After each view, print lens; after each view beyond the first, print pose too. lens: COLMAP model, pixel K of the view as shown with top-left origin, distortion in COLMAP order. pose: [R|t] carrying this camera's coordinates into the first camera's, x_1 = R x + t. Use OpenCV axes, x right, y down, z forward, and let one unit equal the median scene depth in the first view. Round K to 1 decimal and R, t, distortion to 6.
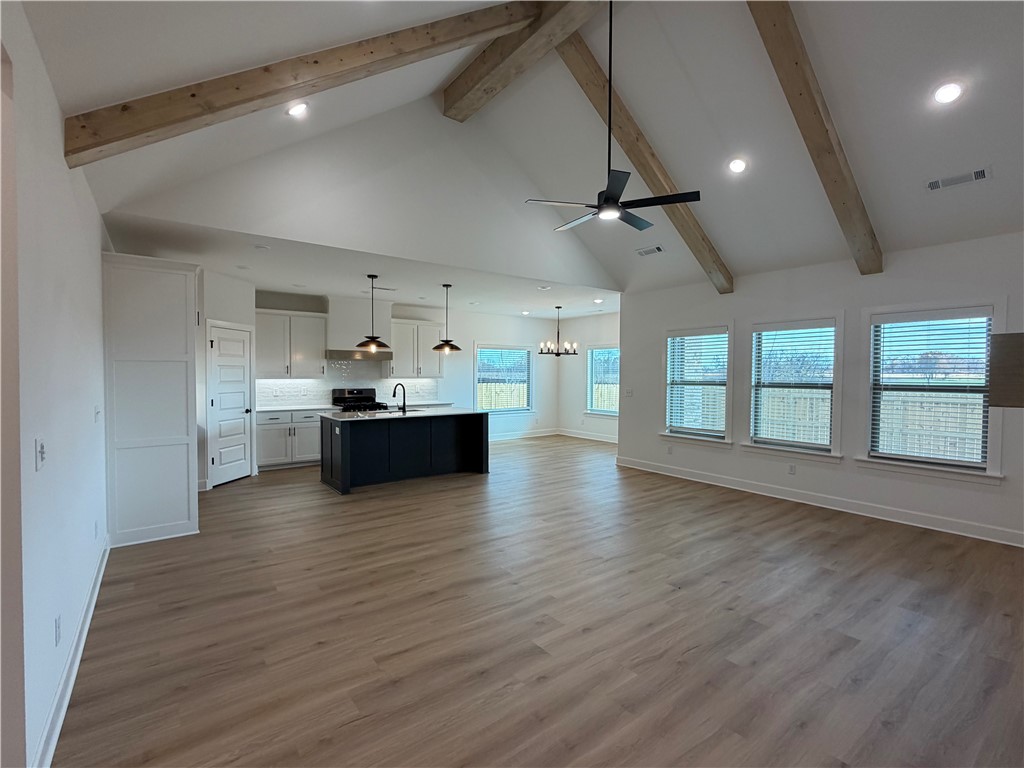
lens RADIAL K [[470.2, 0, 512.0], [0, 470.2, 384.0], [0, 0, 1]] dist [-0.000518, -0.000132]
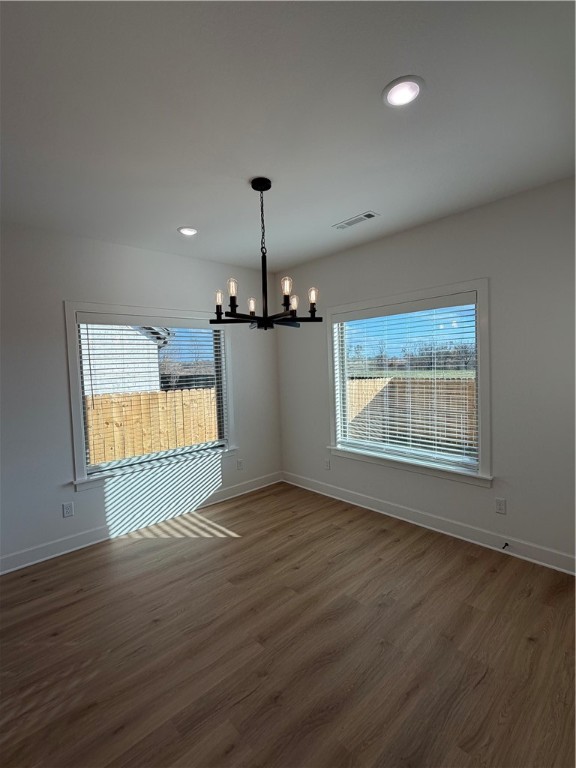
lens RADIAL K [[352.6, 0, 298.1], [0, 352.6, 385.8], [0, 0, 1]] dist [-0.000518, -0.000132]
pose [[0.993477, -0.027107, 0.110766, 0.173996], [0.022401, 0.998802, 0.043512, -0.055515], [-0.111813, -0.040746, 0.992894, 1.393597]]
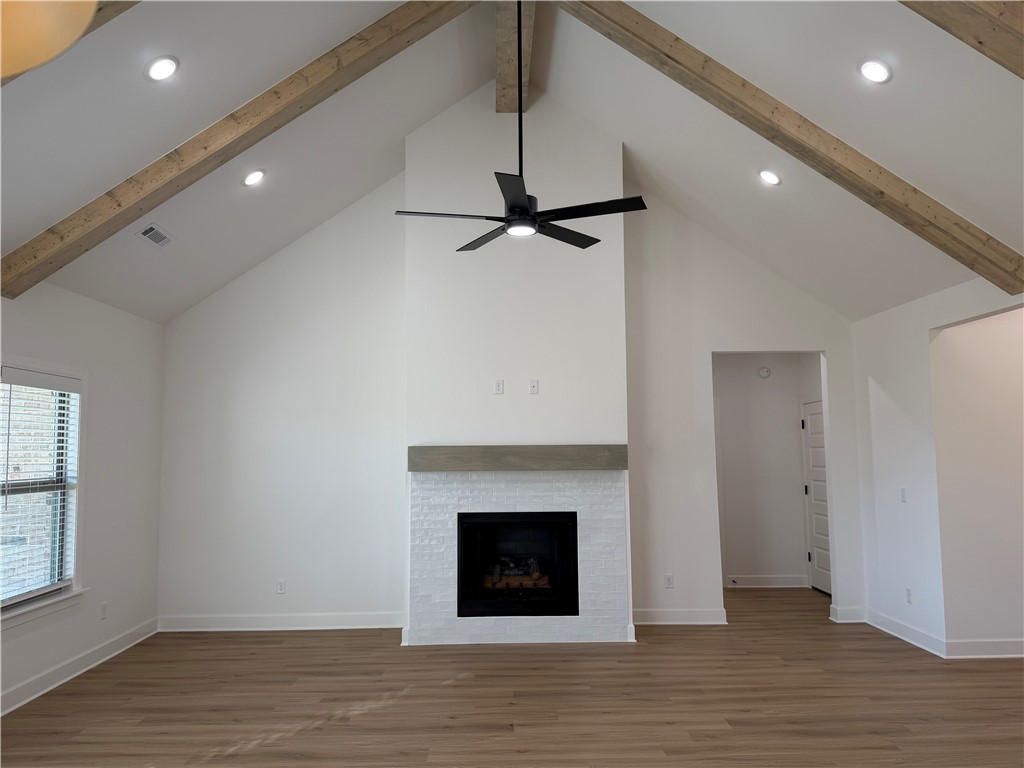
lens RADIAL K [[766.9, 0, 512.0], [0, 766.9, 384.0], [0, 0, 1]] dist [0.036672, -0.041571]
pose [[-0.811853, 0.050981, 0.581632, -0.314934], [0.019441, 0.997989, -0.060339, -0.055275], [-0.583538, -0.037679, -0.811211, 1.448740]]
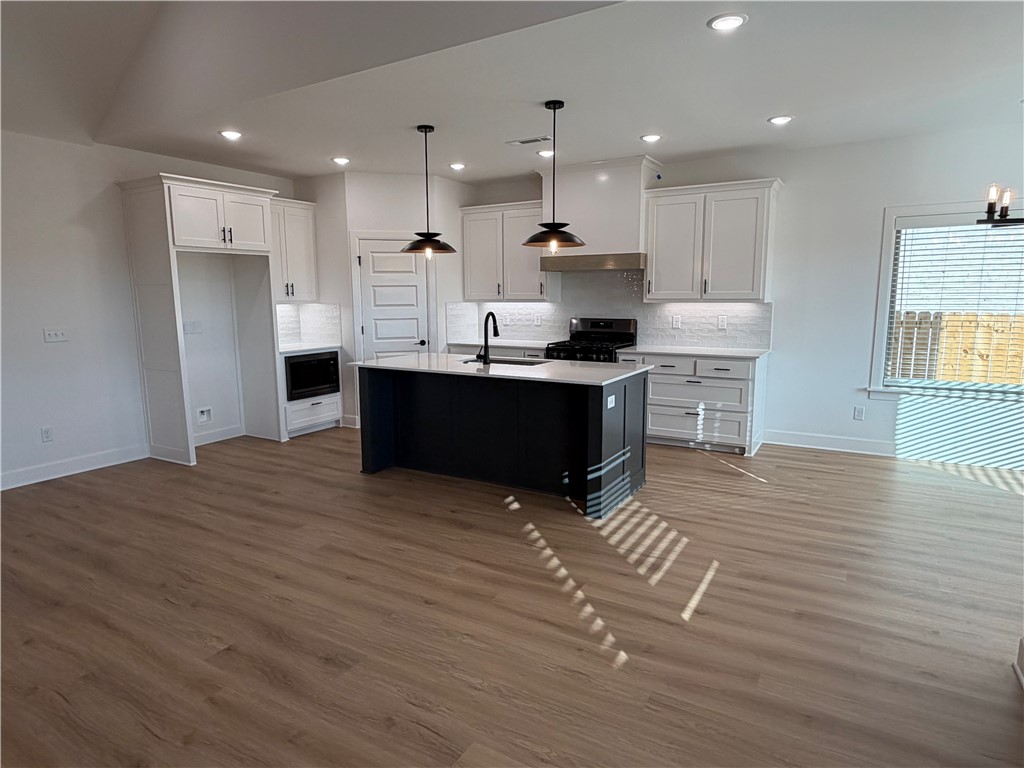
lens RADIAL K [[607.8, 0, 512.0], [0, 607.8, 384.0], [0, 0, 1]] dist [0.004209, 0.001097]
pose [[0.366116, 0.131571, -0.921221, 0.630477], [-0.006354, 0.990285, 0.138910, -0.024561], [0.930548, -0.045004, 0.363395, 1.042578]]
